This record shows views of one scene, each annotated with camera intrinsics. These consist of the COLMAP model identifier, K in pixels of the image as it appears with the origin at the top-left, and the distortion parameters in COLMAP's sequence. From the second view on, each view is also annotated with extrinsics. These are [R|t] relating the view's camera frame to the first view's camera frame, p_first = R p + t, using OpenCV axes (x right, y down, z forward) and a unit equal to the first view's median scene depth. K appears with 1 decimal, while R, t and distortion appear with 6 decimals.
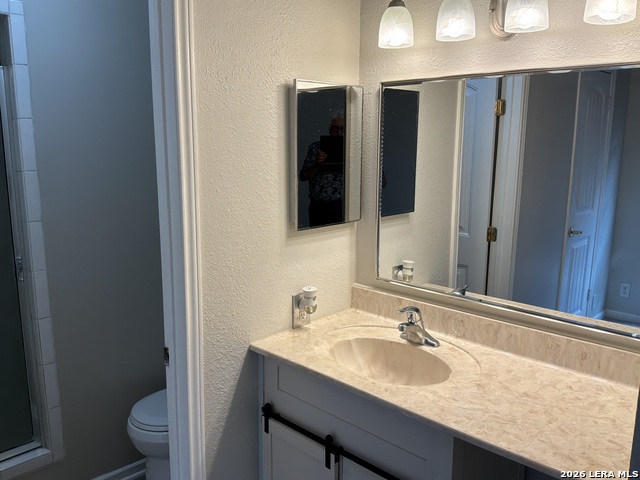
lens RADIAL K [[530.9, 0, 317.5], [0, 530.9, 238.9], [0, 0, 1]] dist [0.105665, -0.206616]
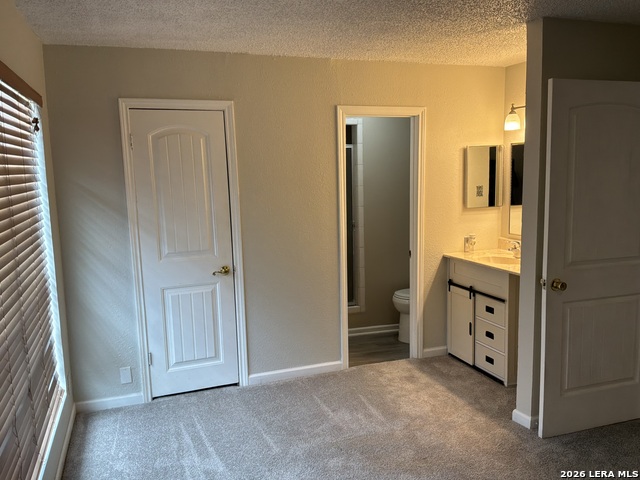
lens RADIAL K [[530.9, 0, 314.6], [0, 530.9, 239.1], [0, 0, 1]] dist [0.105665, -0.206616]
pose [[0.889160, 0.033732, -0.456351, 0.435562], [-0.056911, 0.997688, -0.037139, 0.239955], [0.454043, 0.058994, 0.889024, -1.363850]]
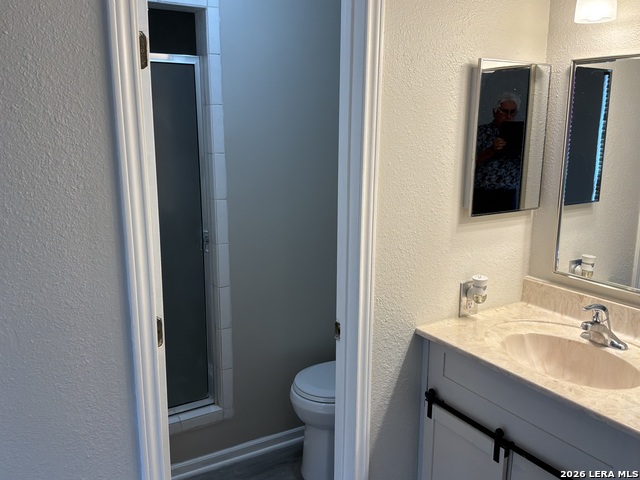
lens RADIAL K [[530.9, 0, 317.5], [0, 530.9, 240.6], [0, 0, 1]] dist [0.105665, -0.206616]
pose [[0.966372, 0.052198, -0.251793, -0.058711], [-0.046145, 0.998487, 0.029891, 0.011593], [0.252972, -0.017267, 0.967319, -0.012582]]
